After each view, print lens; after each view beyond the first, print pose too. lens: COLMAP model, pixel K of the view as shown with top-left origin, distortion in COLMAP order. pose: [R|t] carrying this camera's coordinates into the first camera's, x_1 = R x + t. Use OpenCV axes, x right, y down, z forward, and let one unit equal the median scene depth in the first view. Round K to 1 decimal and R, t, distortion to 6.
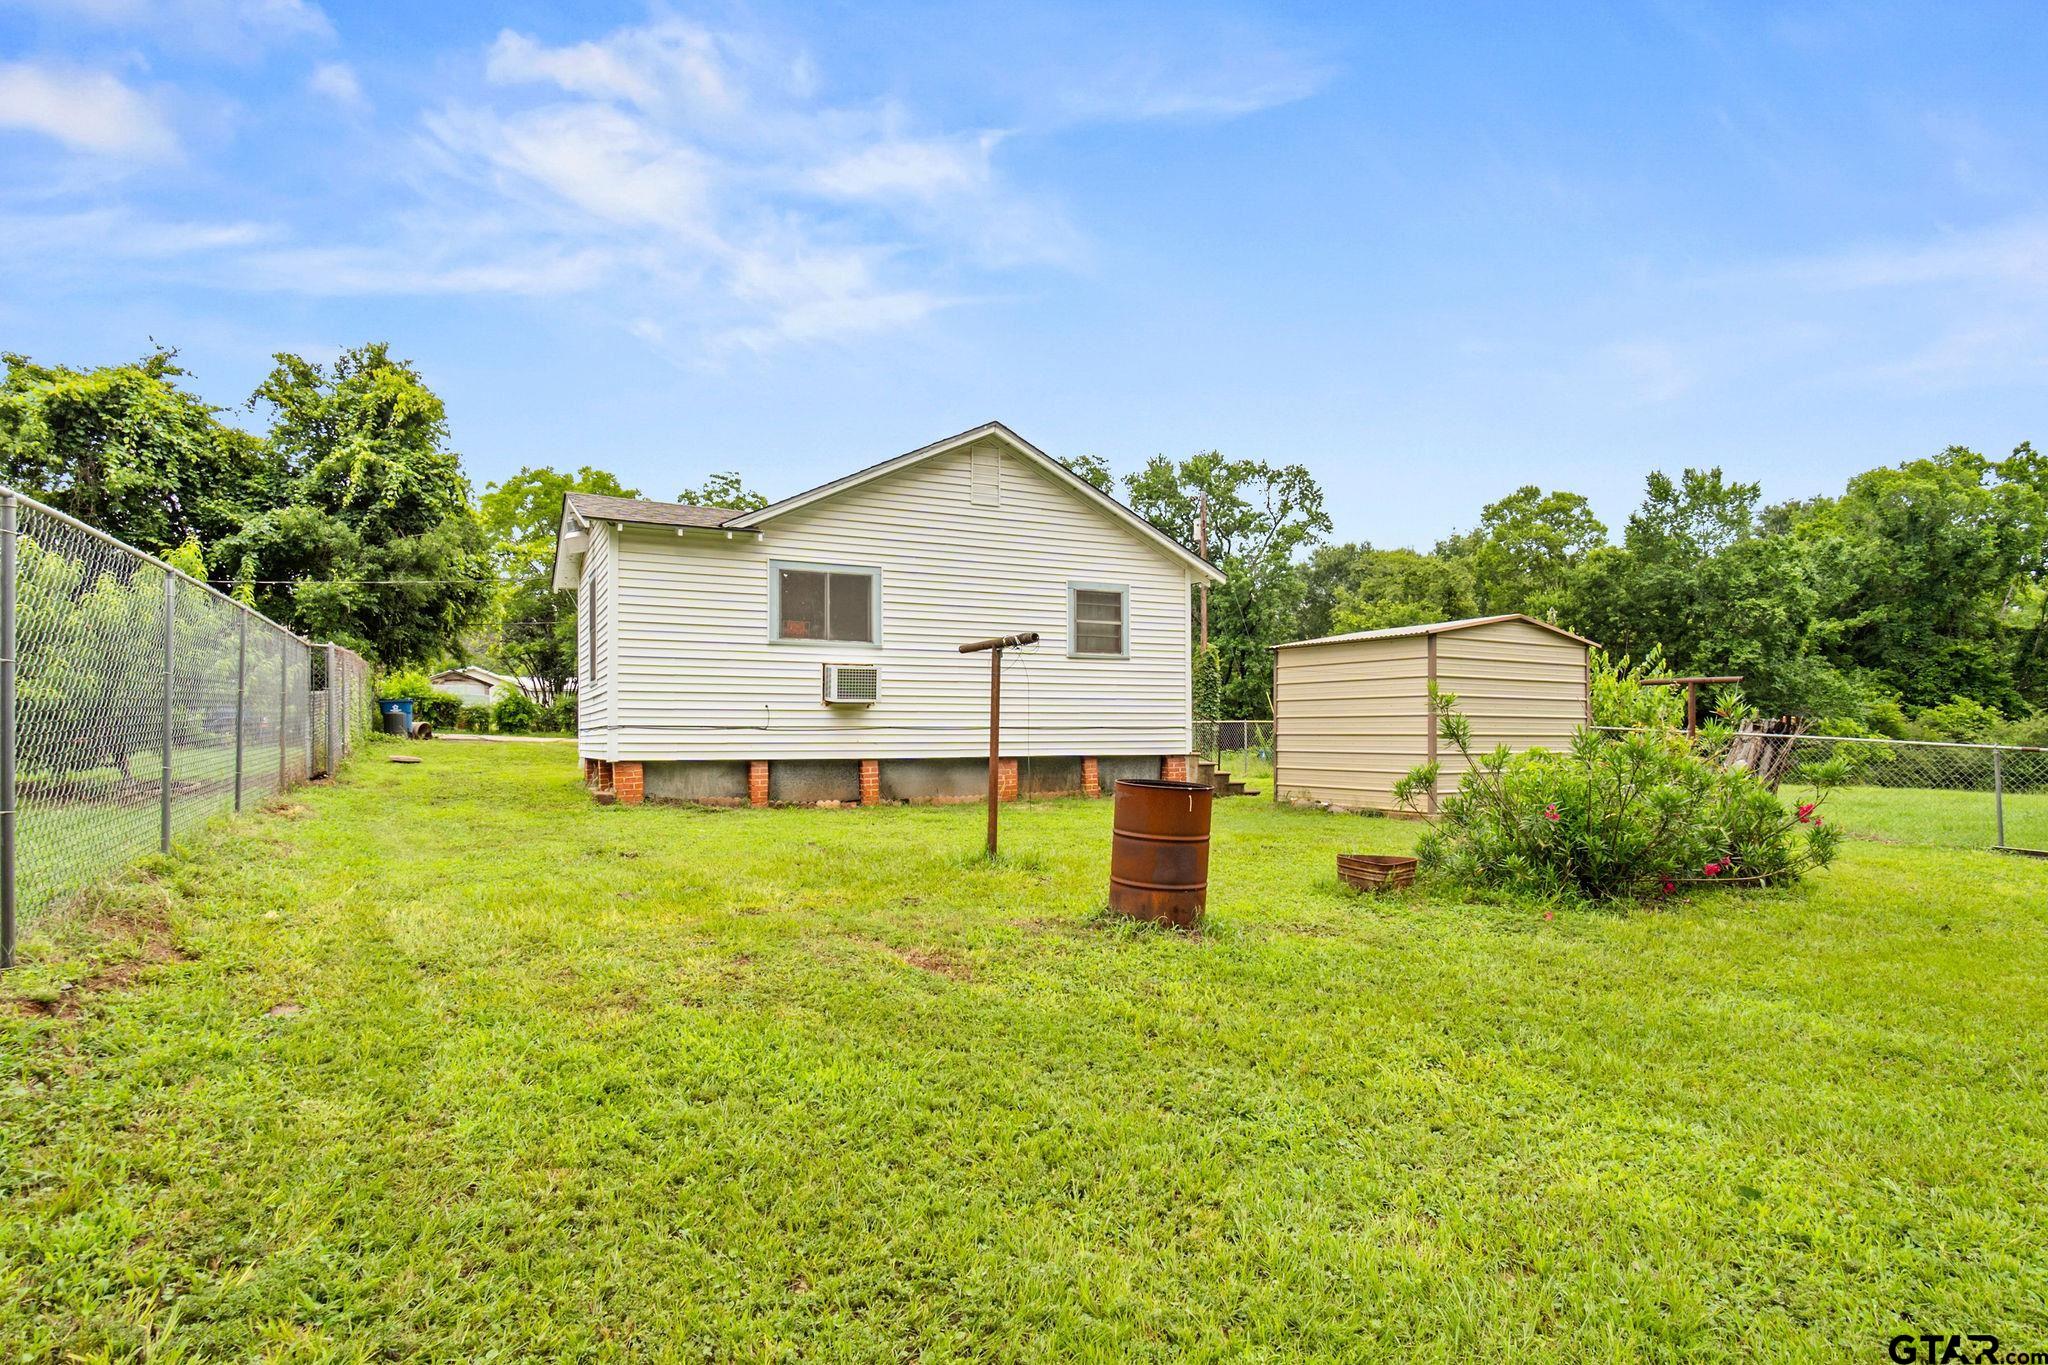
lens RADIAL K [[1122.7, 0, 1025.5], [0, 1122.7, 745.3], [0, 0, 1]] dist [-0.002725, 0.011656]
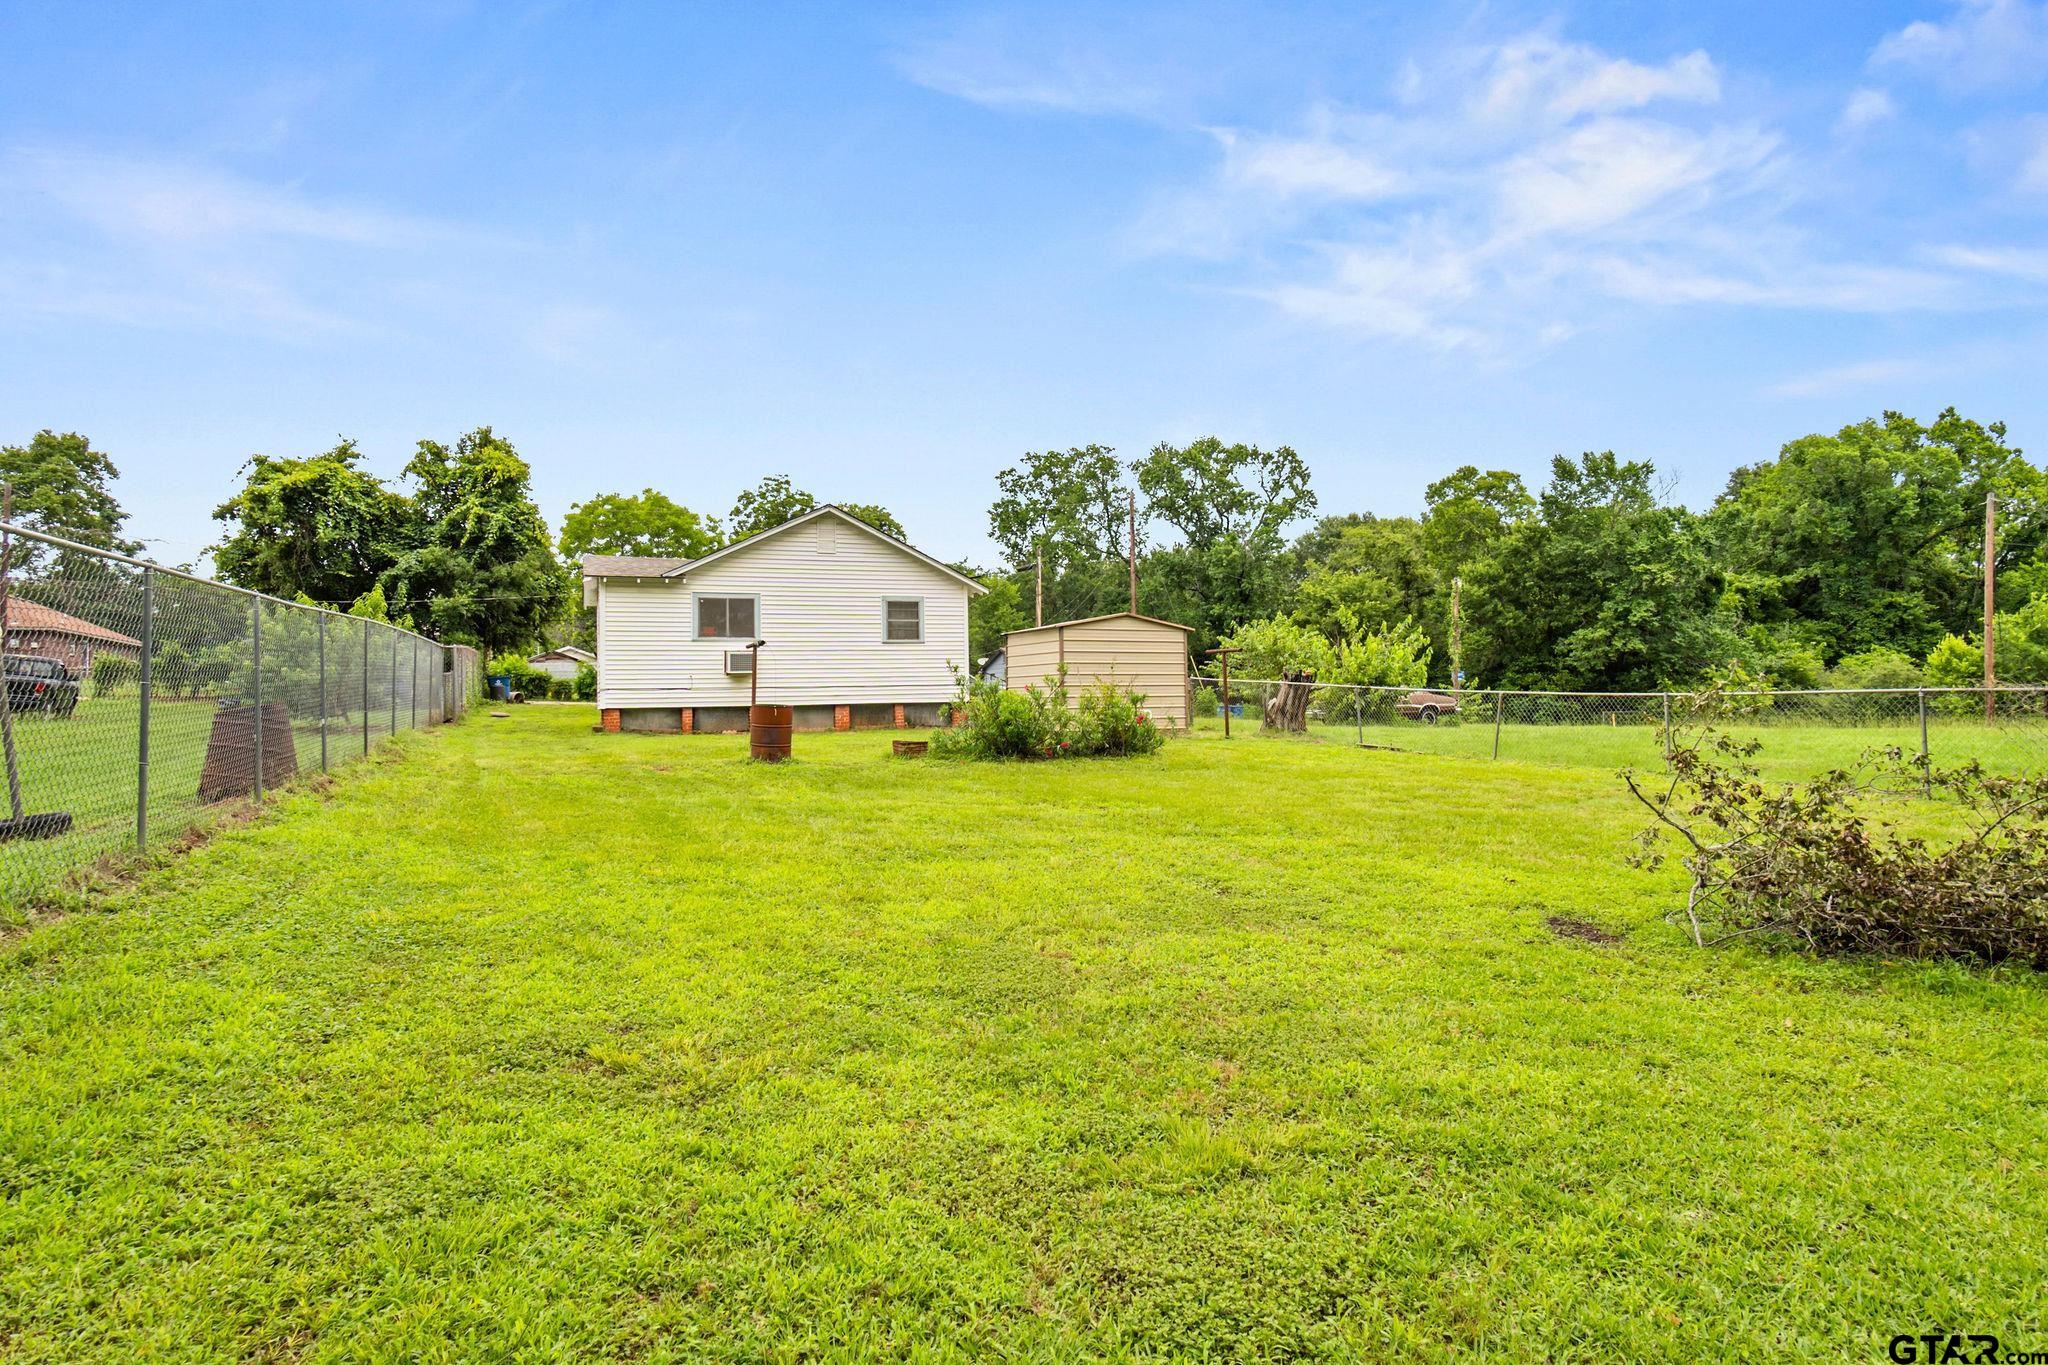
lens RADIAL K [[1153.9, 0, 1024.0], [0, 1153.9, 682.5], [0, 0, 1]] dist [0.003023, 0.001036]
pose [[0.995135, -0.018578, -0.096758, 0.247605], [0.016173, 0.999542, -0.025573, 0.015697], [0.097189, 0.023884, 0.994979, -0.397055]]
